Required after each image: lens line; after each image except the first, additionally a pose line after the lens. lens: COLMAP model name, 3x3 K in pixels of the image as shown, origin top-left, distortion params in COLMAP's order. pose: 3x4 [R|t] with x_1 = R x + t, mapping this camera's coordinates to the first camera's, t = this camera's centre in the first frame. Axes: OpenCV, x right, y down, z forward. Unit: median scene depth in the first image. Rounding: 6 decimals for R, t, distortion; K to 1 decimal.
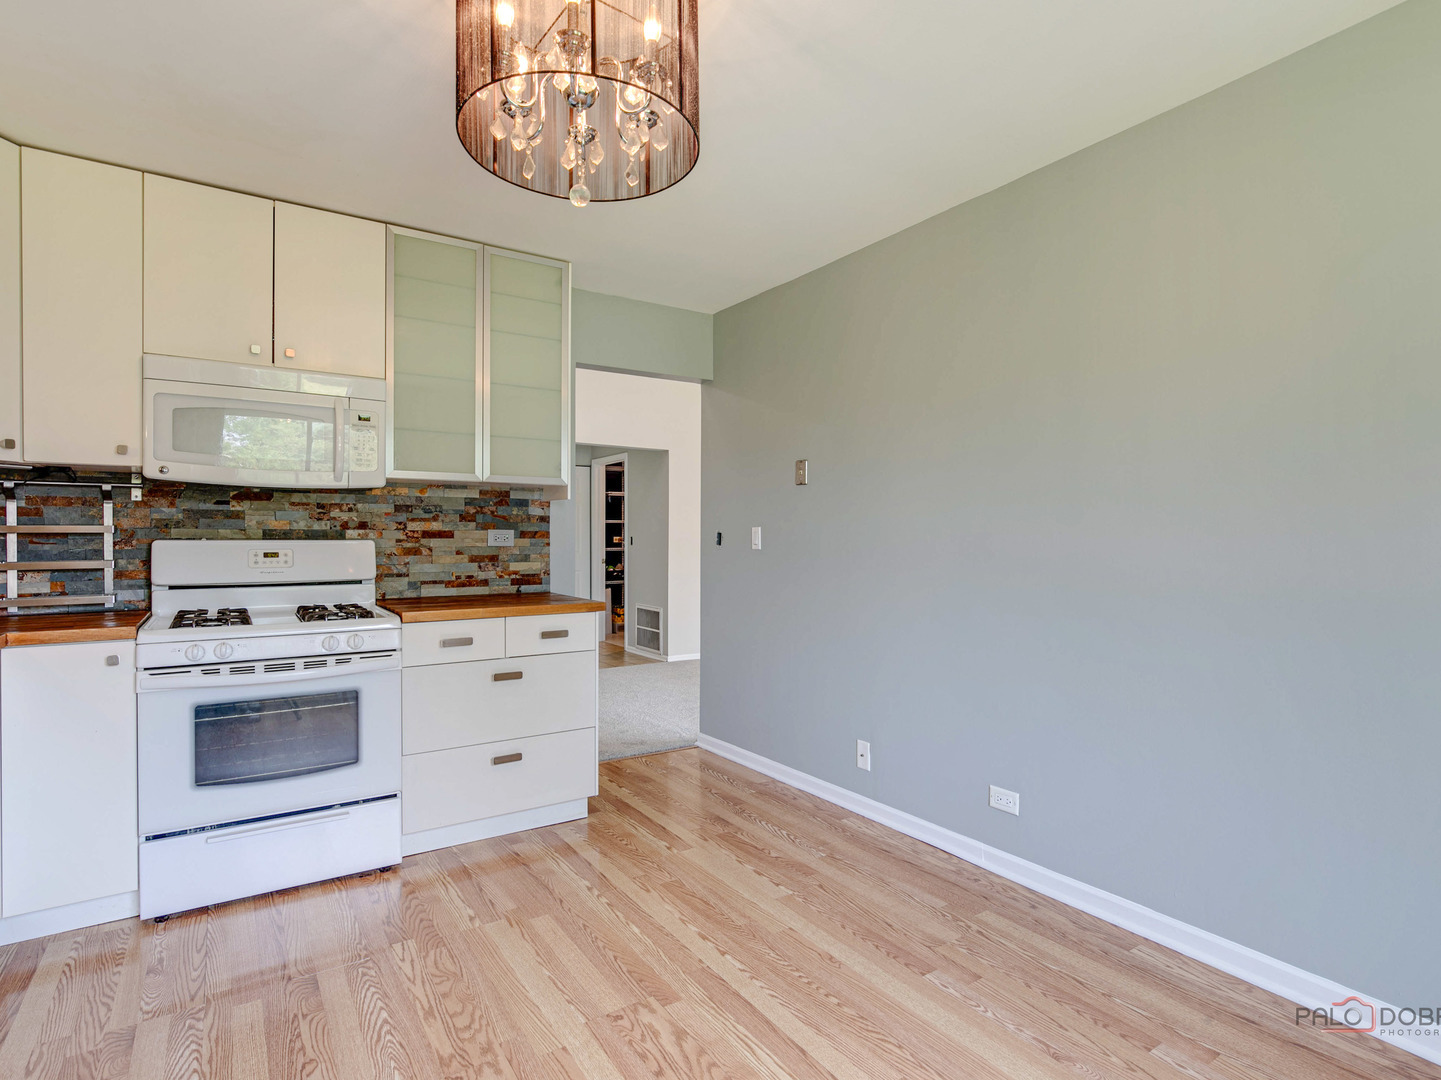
lens RADIAL K [[759.3, 0, 727.3], [0, 759.3, 540.8], [0, 0, 1]] dist [-0.010516, 0.006390]
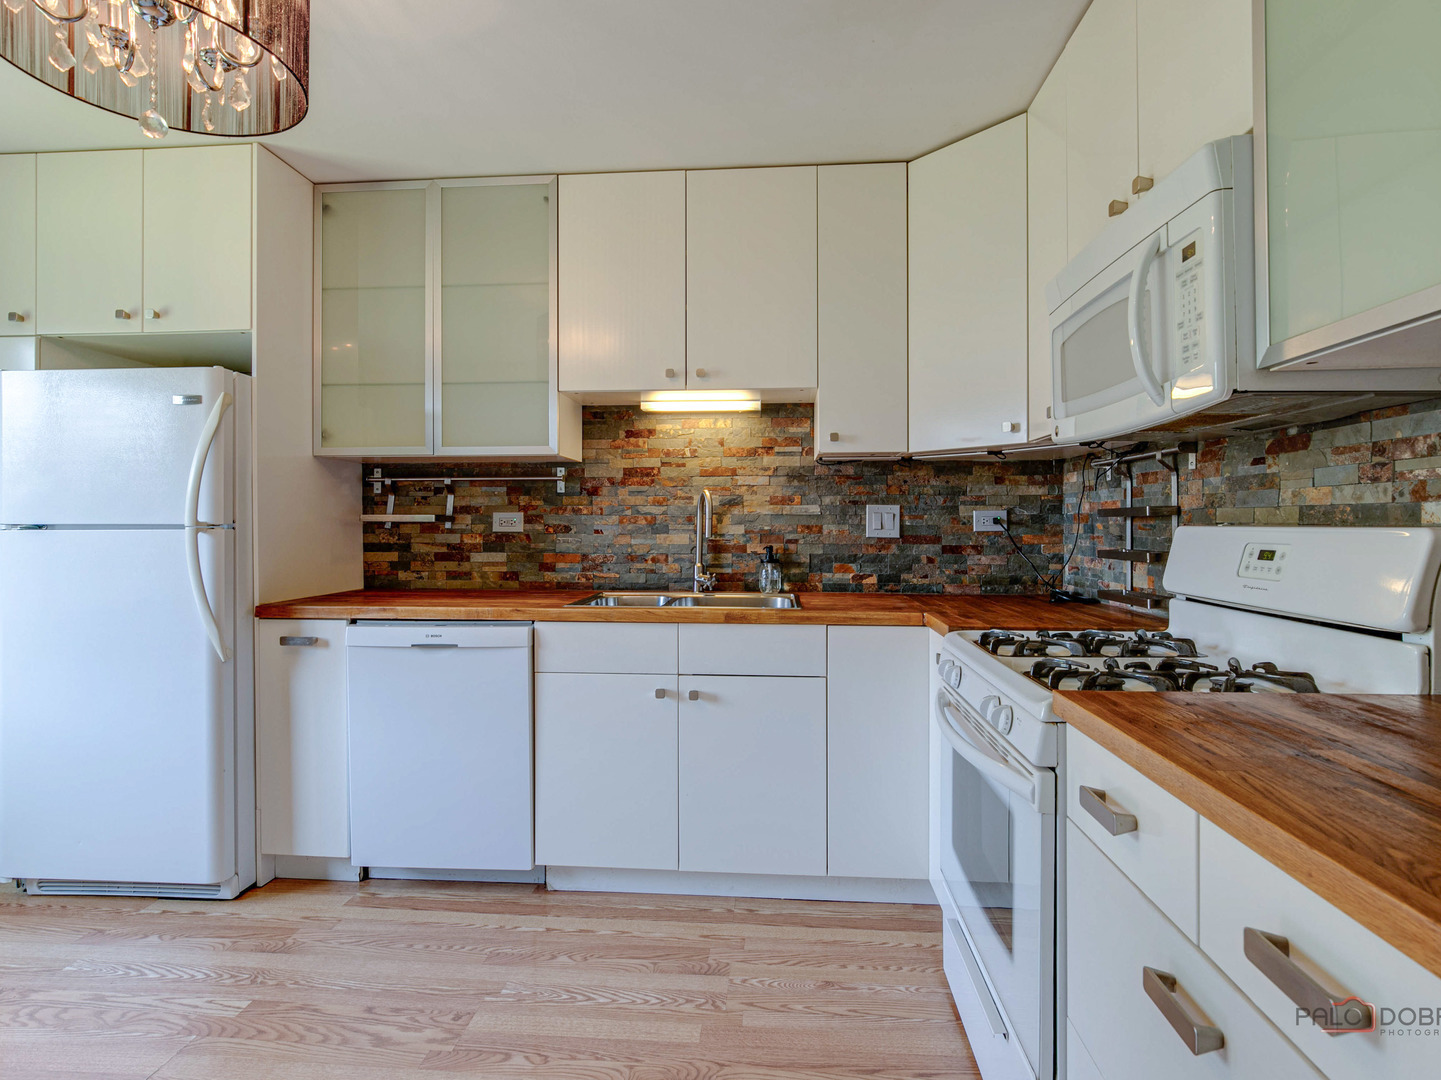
lens RADIAL K [[759.3, 0, 722.0], [0, 759.3, 522.0], [0, 0, 1]] dist [-0.010516, 0.006390]
pose [[-0.632367, 0.000328, -0.774669, 0.037666], [-0.001404, 0.999998, 0.001570, -0.004570], [0.774668, 0.002080, -0.632365, 1.064860]]
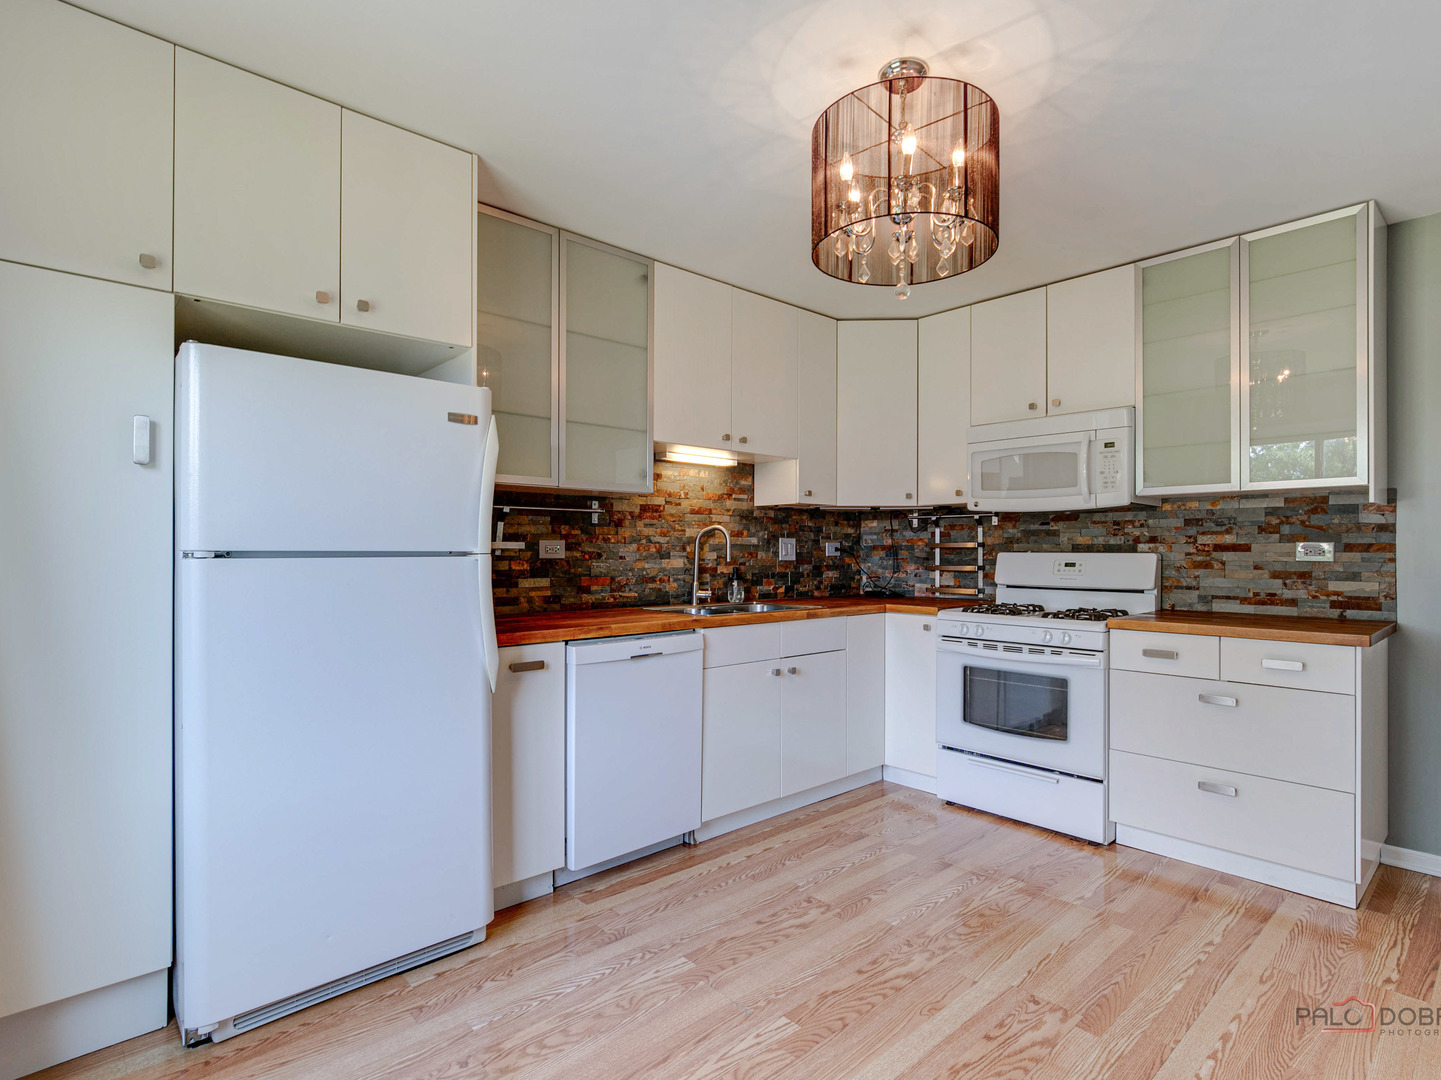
lens RADIAL K [[759.3, 0, 715.7], [0, 759.3, 544.4], [0, 0, 1]] dist [-0.010516, 0.006390]
pose [[0.136215, -0.005884, -0.990662, 0.557923], [-0.005169, 0.999965, -0.006650, -0.003332], [0.990666, 0.006026, 0.136180, 0.264630]]
